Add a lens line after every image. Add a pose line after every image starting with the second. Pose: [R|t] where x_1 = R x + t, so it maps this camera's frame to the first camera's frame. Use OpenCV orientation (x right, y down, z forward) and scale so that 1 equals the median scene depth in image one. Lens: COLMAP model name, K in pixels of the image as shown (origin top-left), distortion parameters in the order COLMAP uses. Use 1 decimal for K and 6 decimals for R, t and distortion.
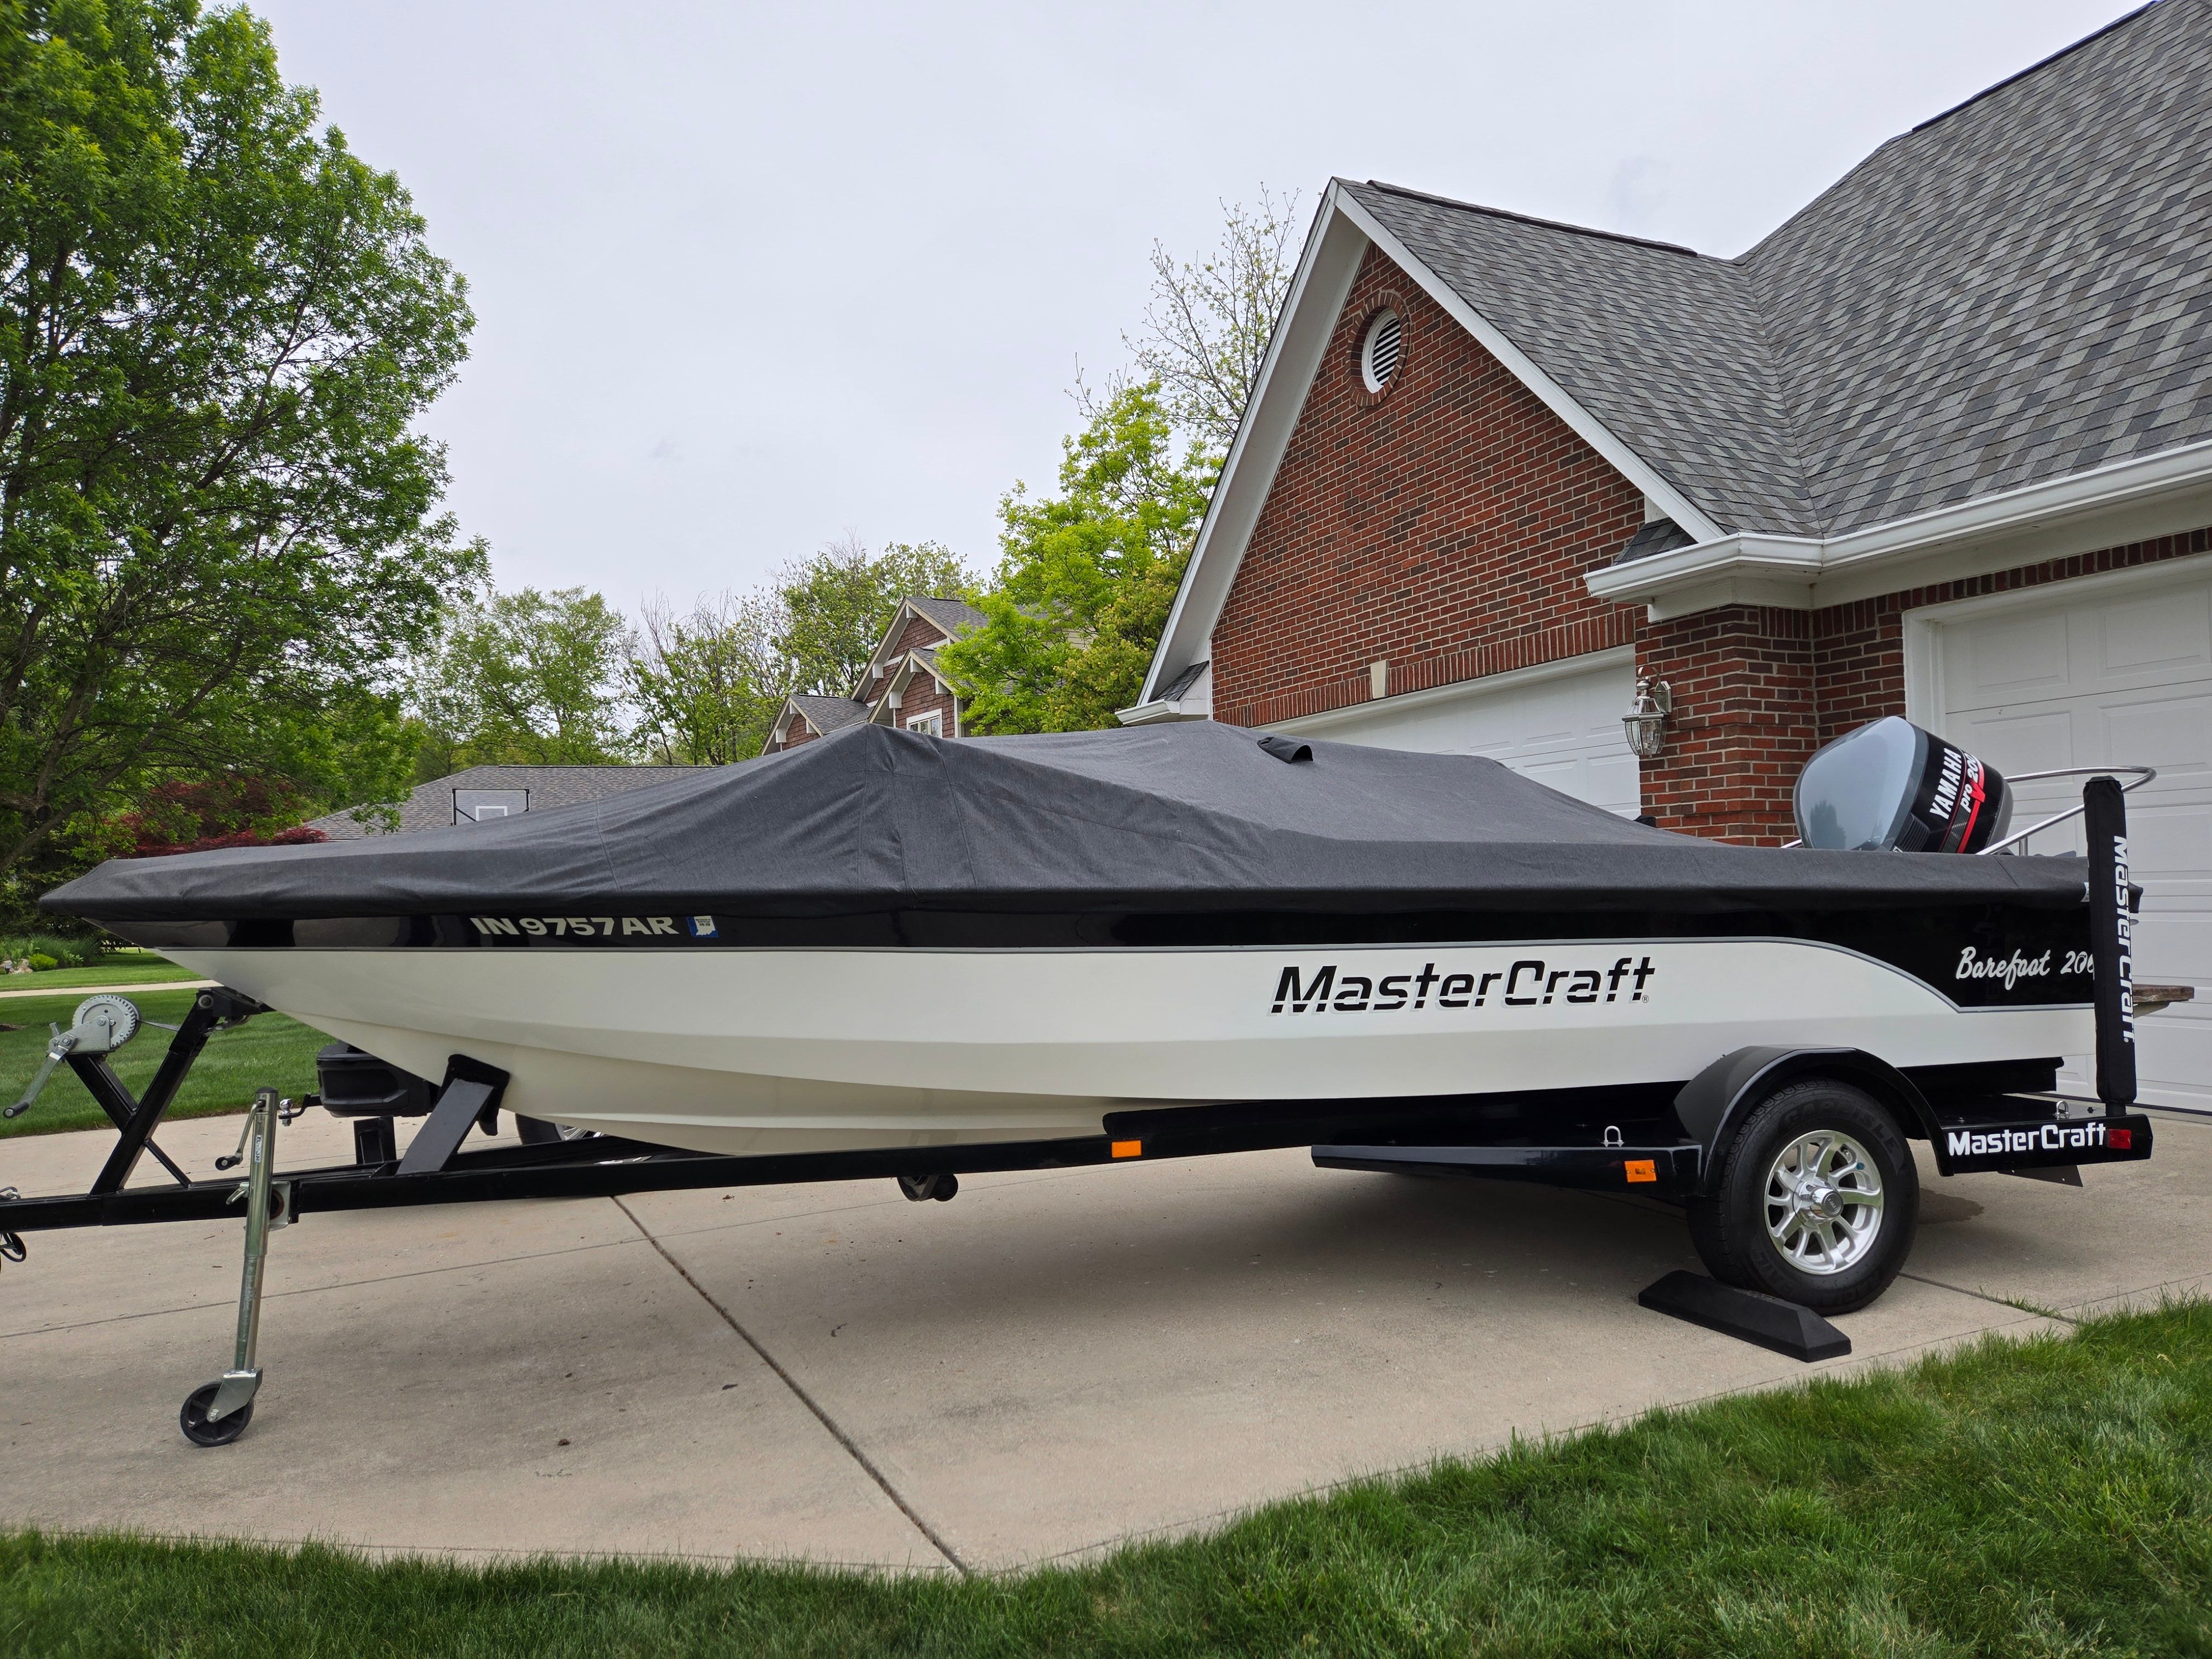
lens RADIAL K [[1513.7, 0, 1106.0], [0, 1513.7, 832.7], [0, 0, 1]] dist [0.068497, -0.058613]
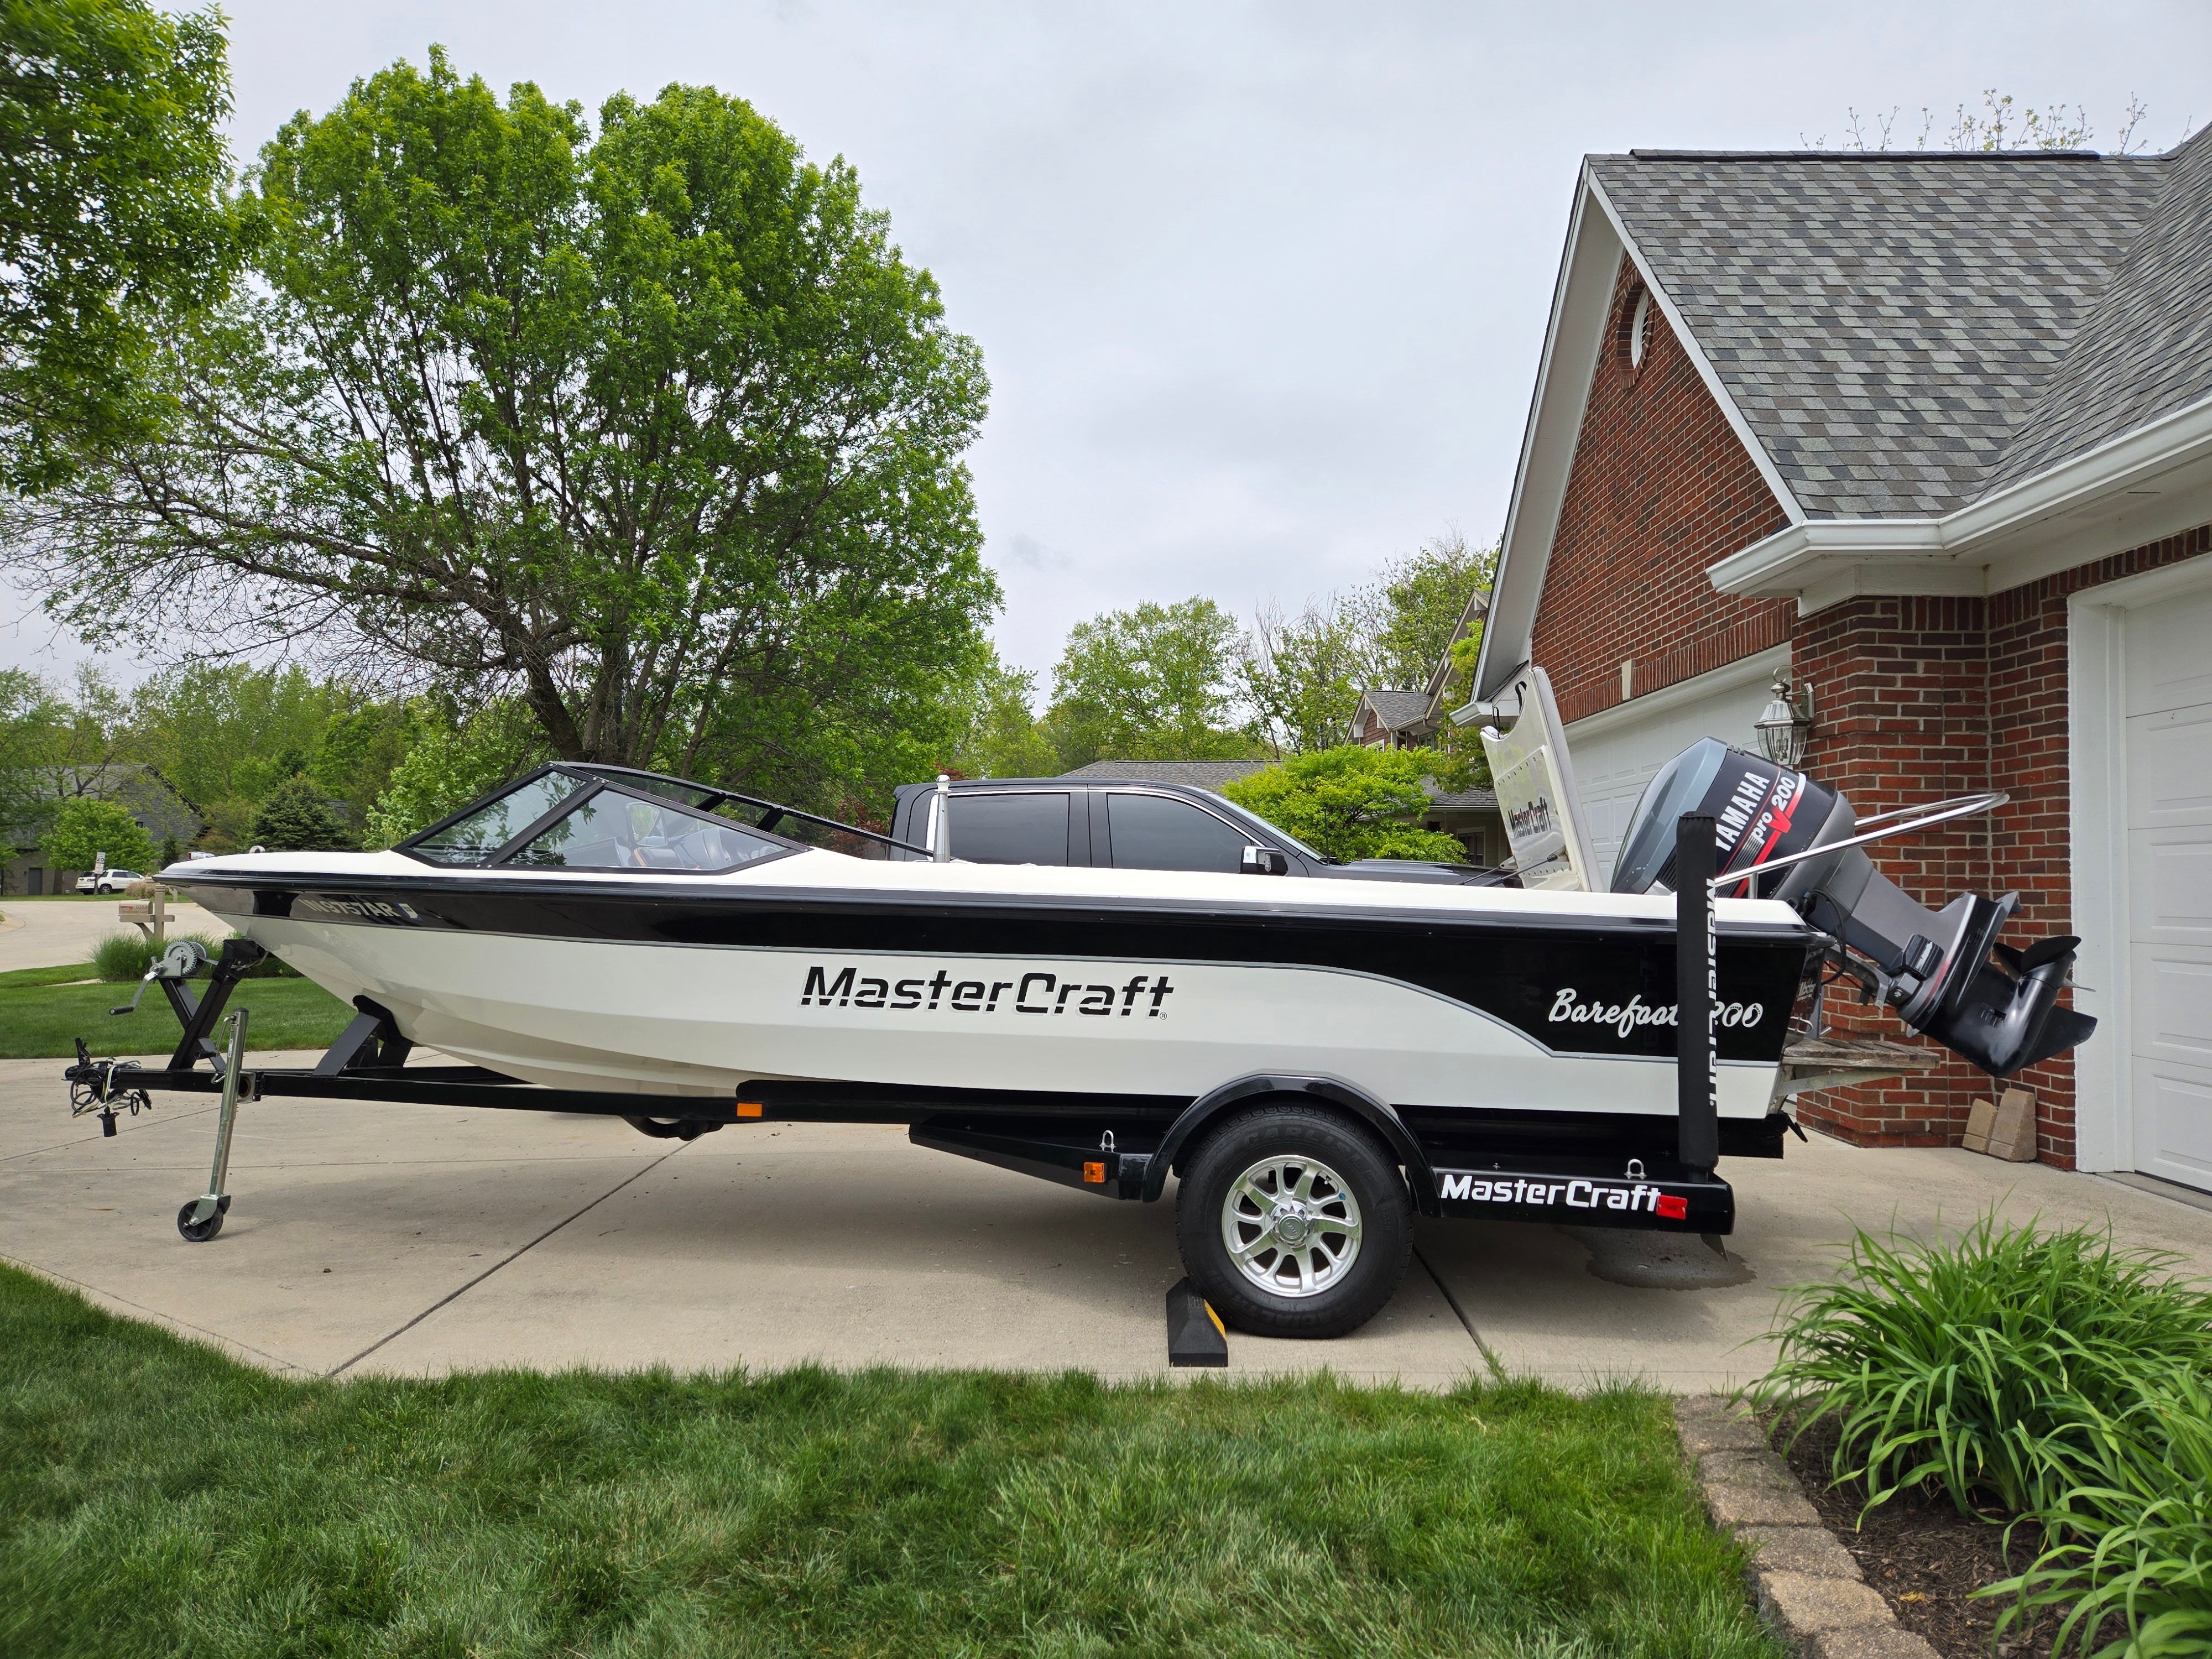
lens RADIAL K [[1513.7, 0, 1099.1], [0, 1513.7, 816.8], [0, 0, 1]] dist [0.068497, -0.058613]
pose [[0.896515, 0.014208, -0.442785, 0.791322], [-0.015662, 0.999877, 0.000374, -0.030239], [0.442736, 0.006599, 0.896628, 0.031230]]
